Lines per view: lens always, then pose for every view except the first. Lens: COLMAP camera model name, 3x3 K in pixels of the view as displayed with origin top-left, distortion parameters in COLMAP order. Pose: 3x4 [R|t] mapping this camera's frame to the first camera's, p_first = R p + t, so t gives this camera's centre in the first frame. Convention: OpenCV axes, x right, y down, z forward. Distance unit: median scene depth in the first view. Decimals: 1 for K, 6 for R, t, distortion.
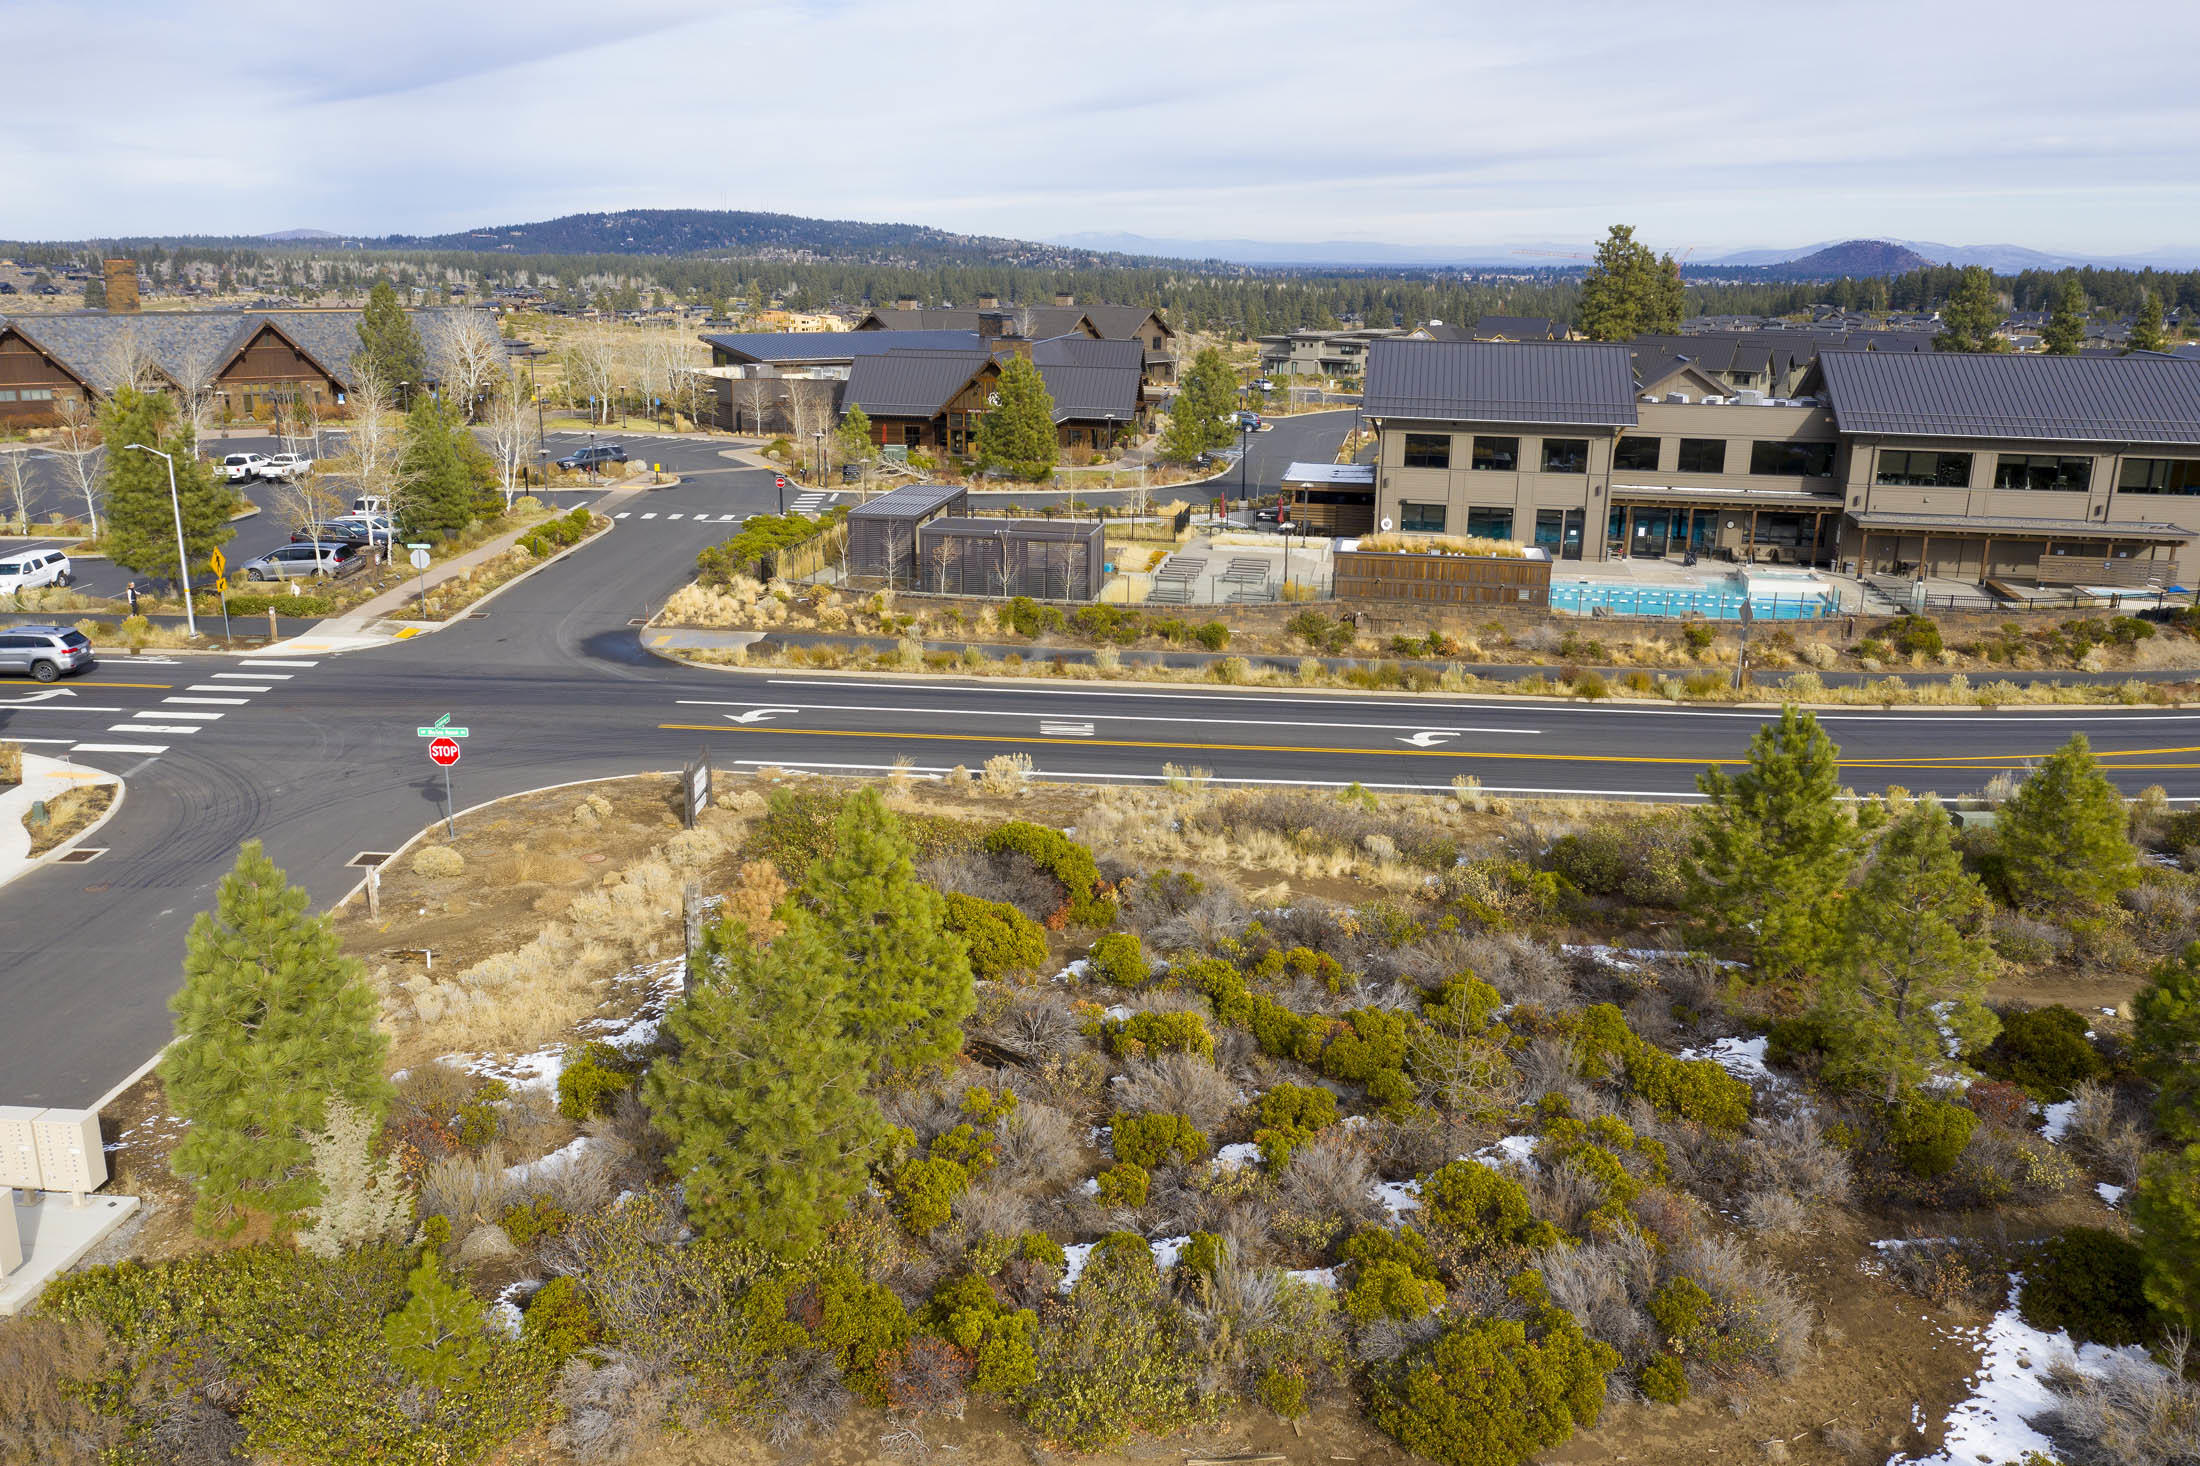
lens RADIAL K [[1730.1, 0, 1097.2], [0, 1730.1, 727.1], [0, 0, 1]] dist [-0.013014, 0.007286]
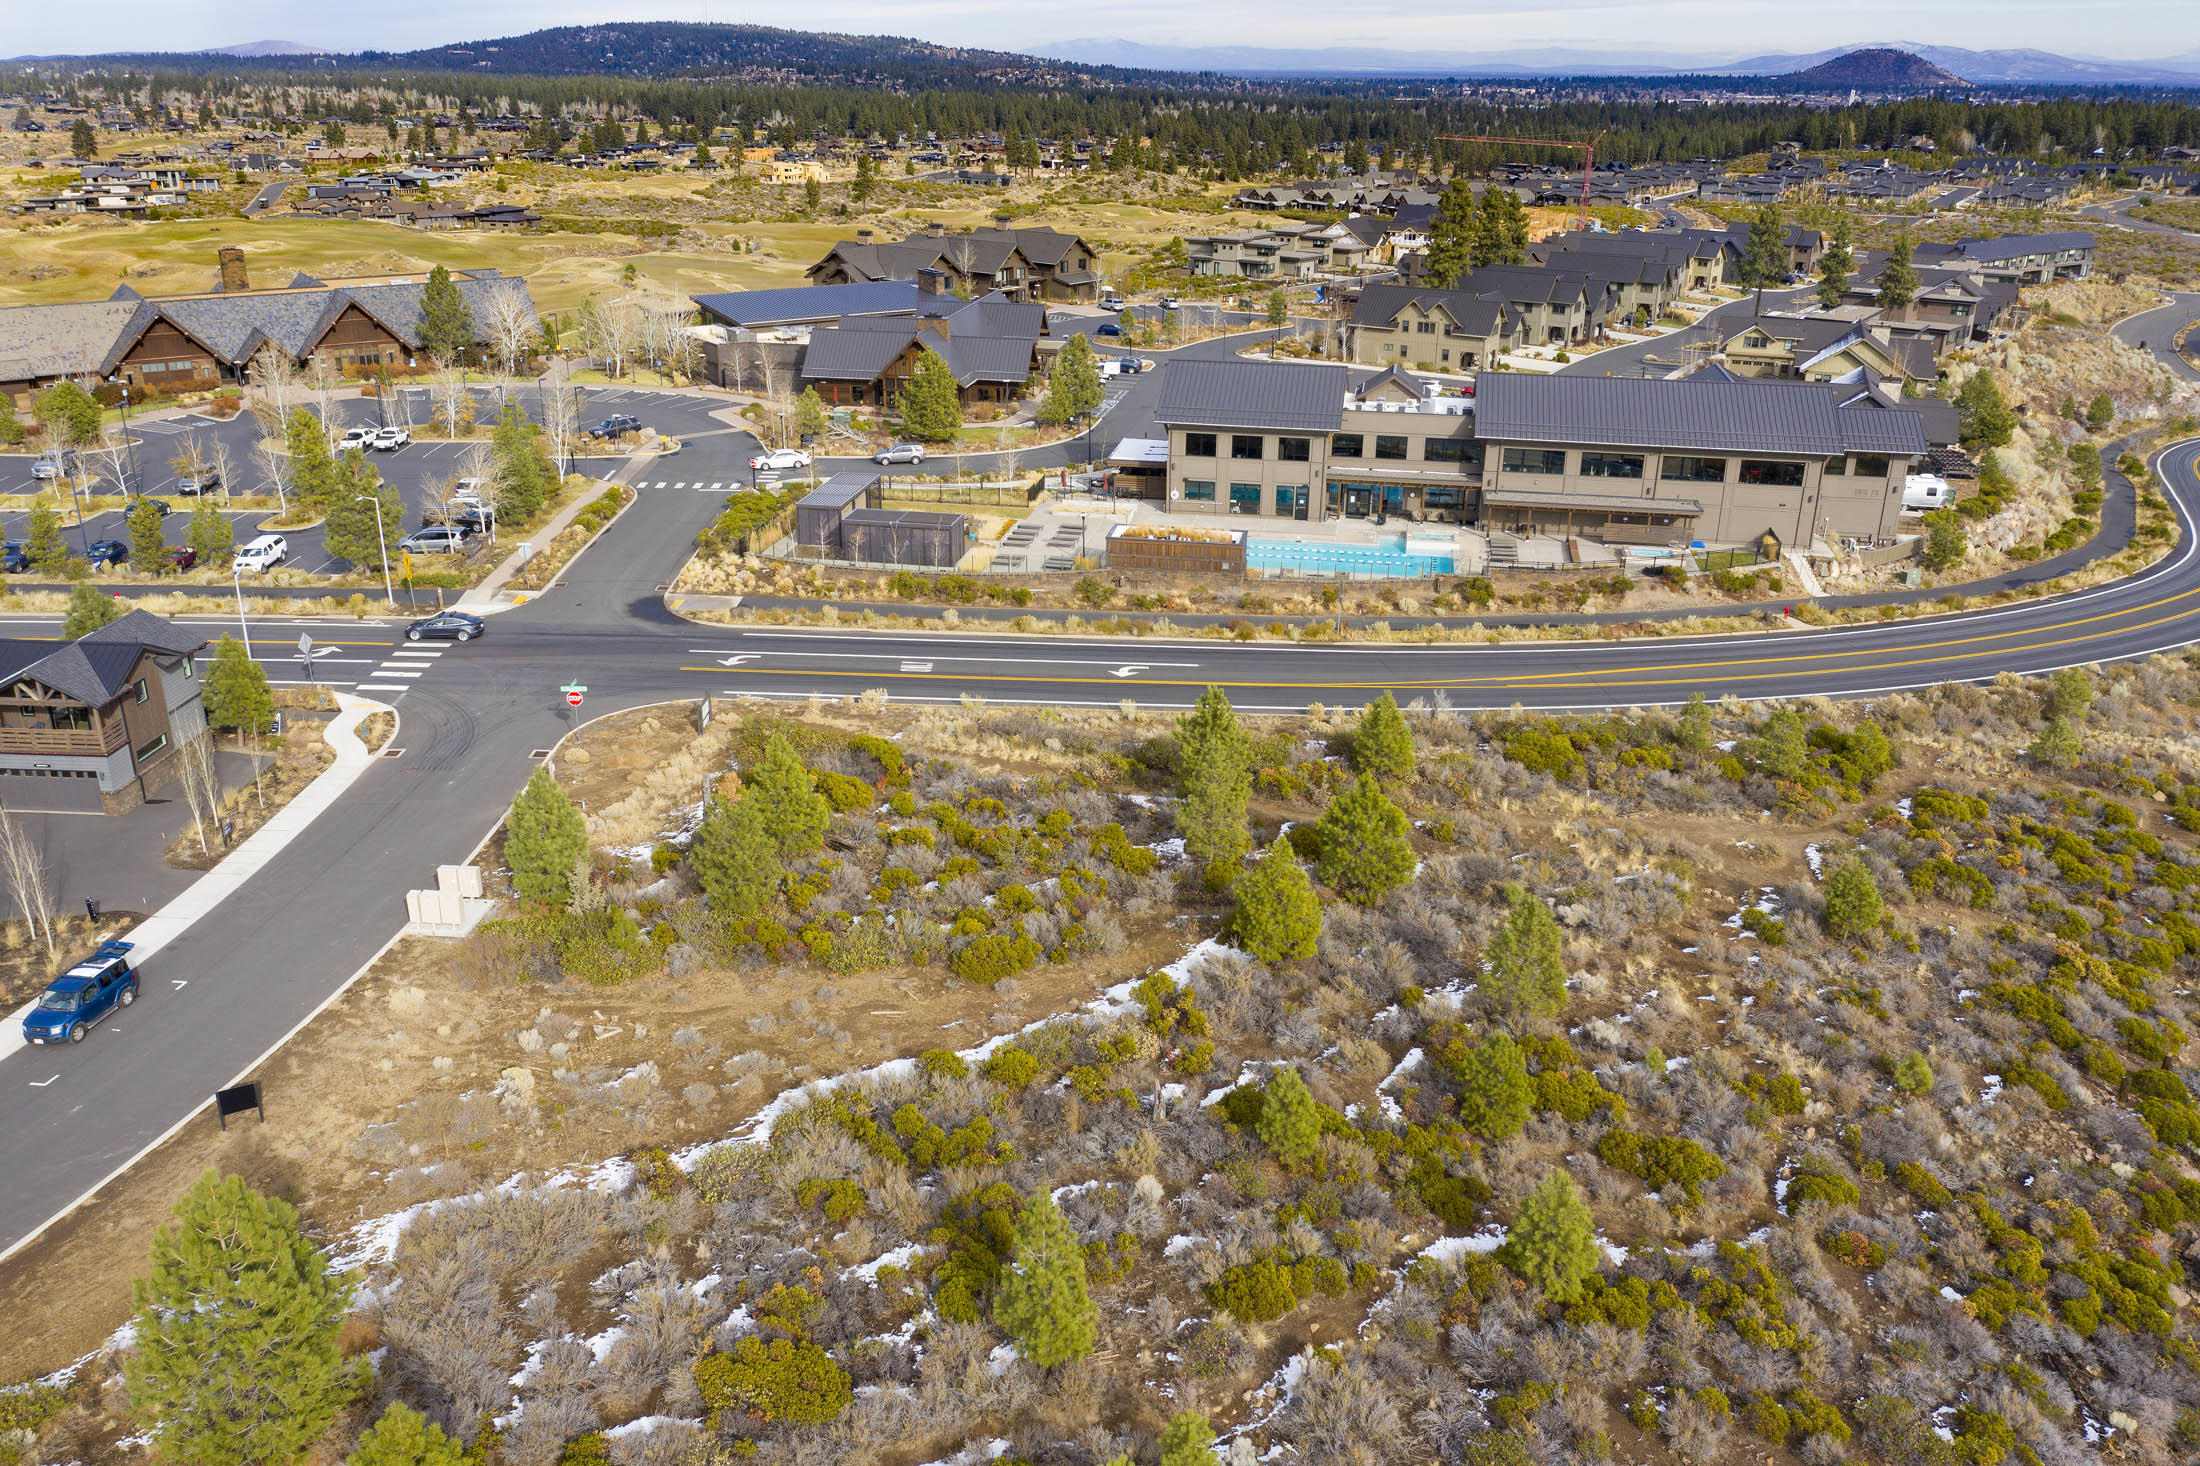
lens RADIAL K [[1730.1, 0, 1089.0], [0, 1730.1, 741.6], [0, 0, 1]] dist [-0.013014, 0.007286]
pose [[0.999981, -0.004693, -0.003959, 0.143951], [0.005095, 0.994069, 0.108628, -0.099800], [0.003426, -0.108646, 0.994075, -0.644124]]
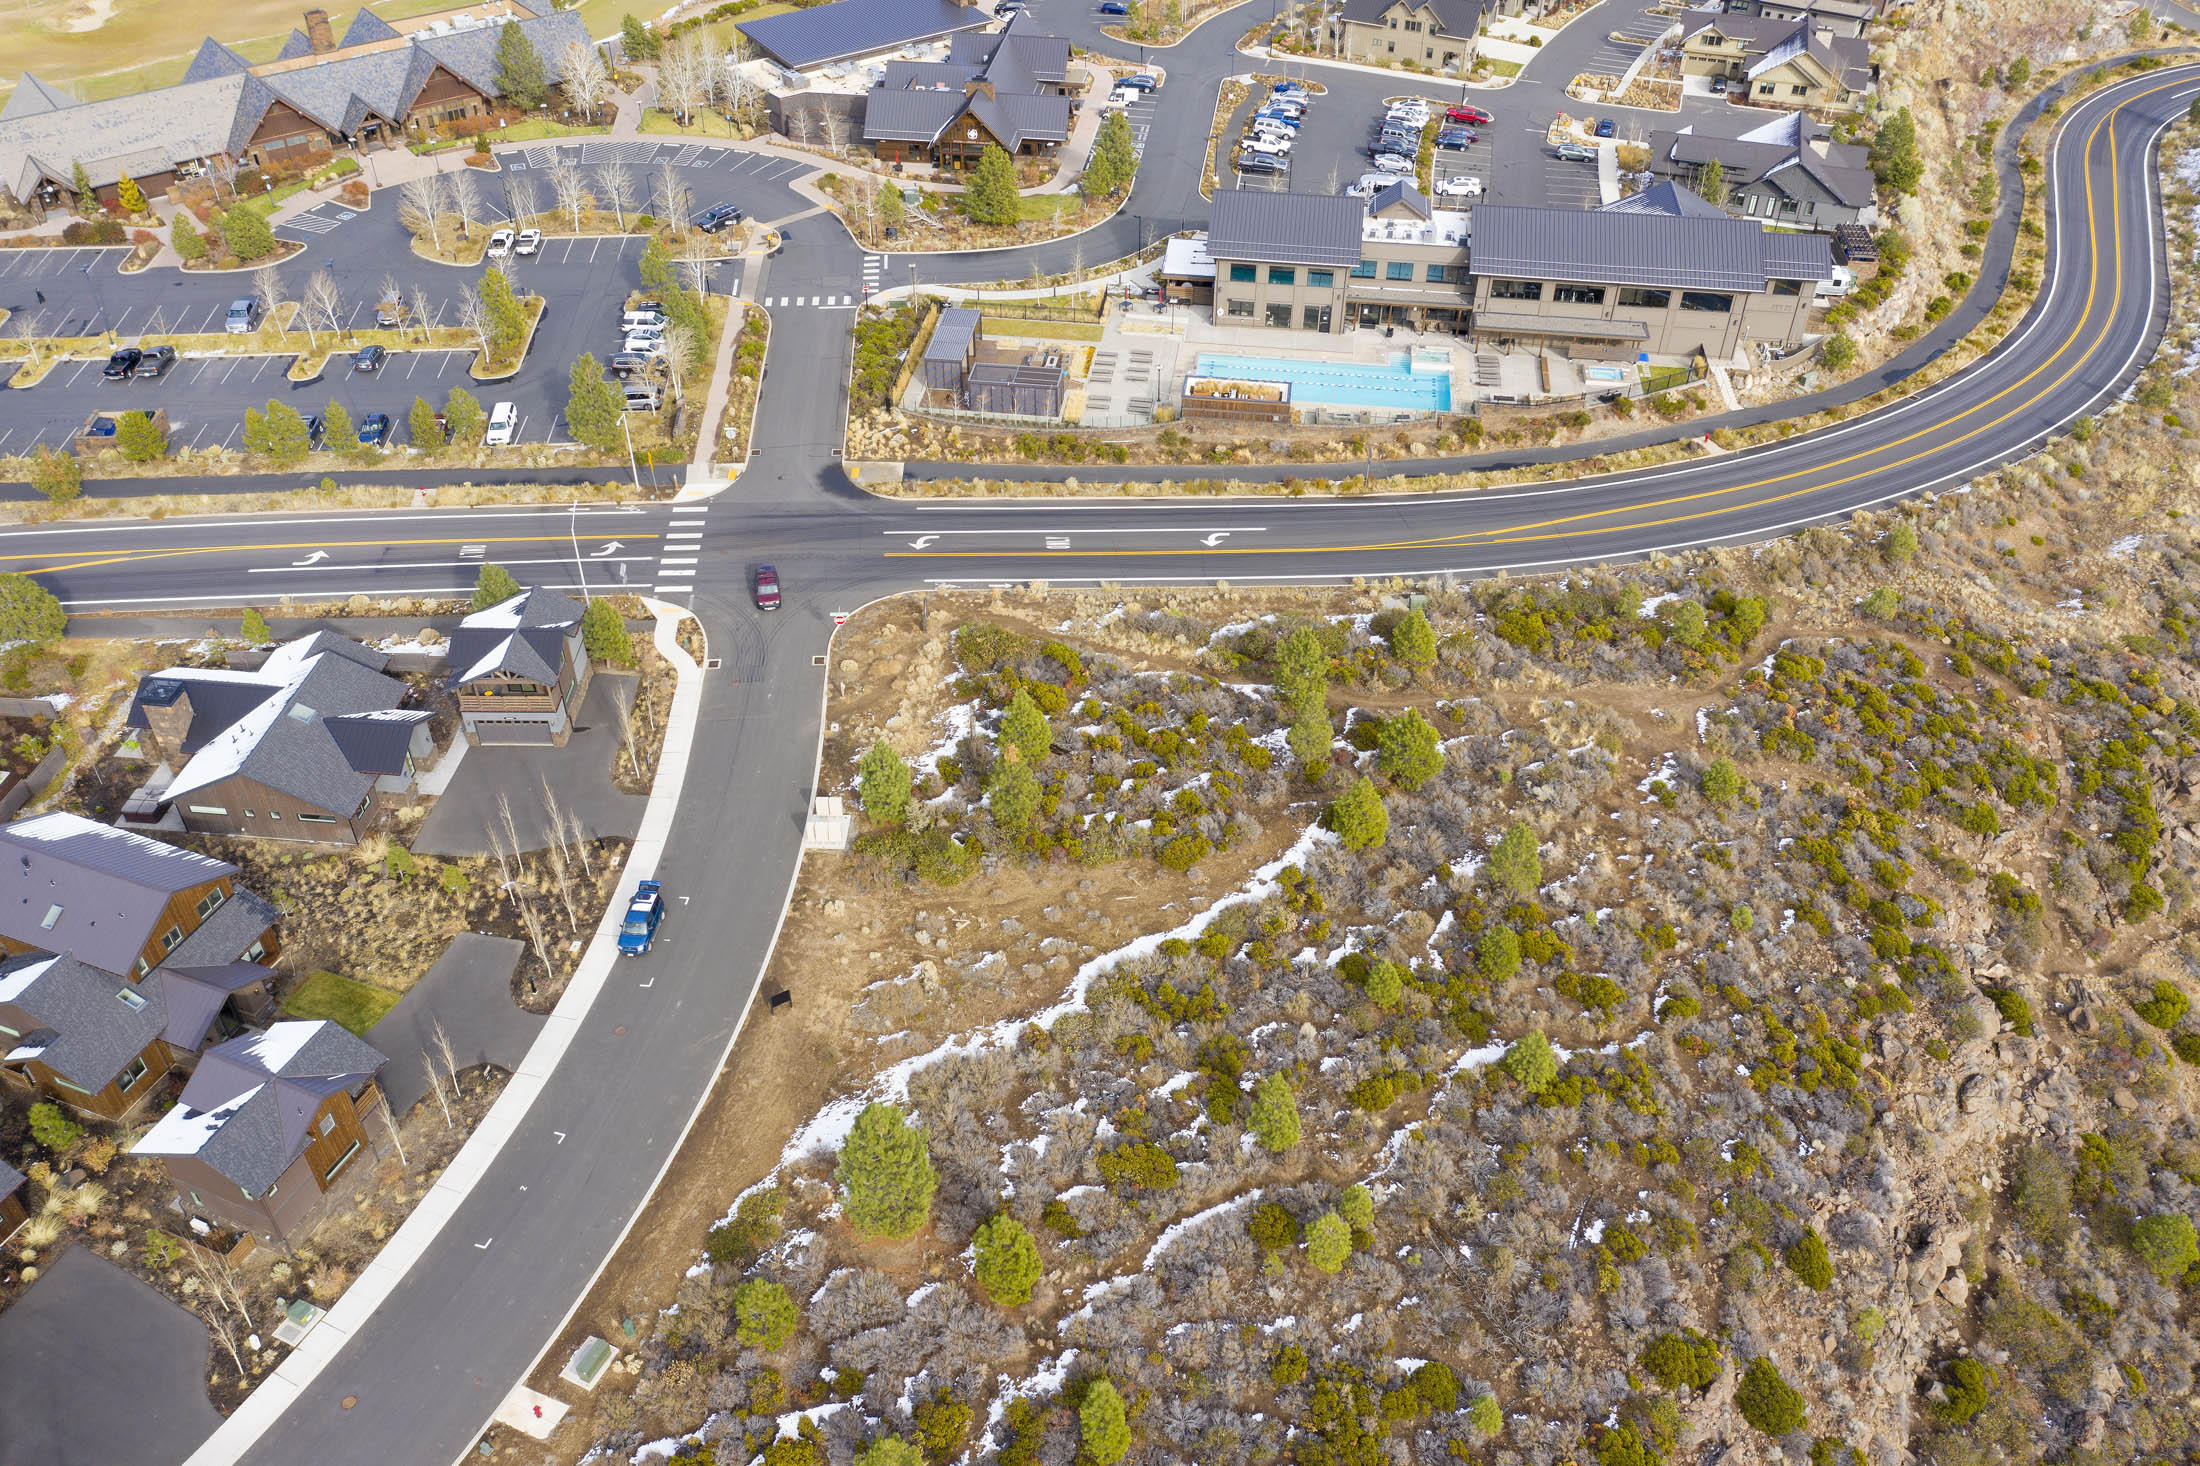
lens RADIAL K [[1730.1, 0, 1084.1], [0, 1730.1, 736.7], [0, 0, 1]] dist [-0.013014, 0.007286]
pose [[0.998773, -0.040016, 0.029183, -0.053869], [0.024620, 0.912416, 0.408523, -0.629819], [-0.042975, -0.407303, 0.912281, -1.080427]]
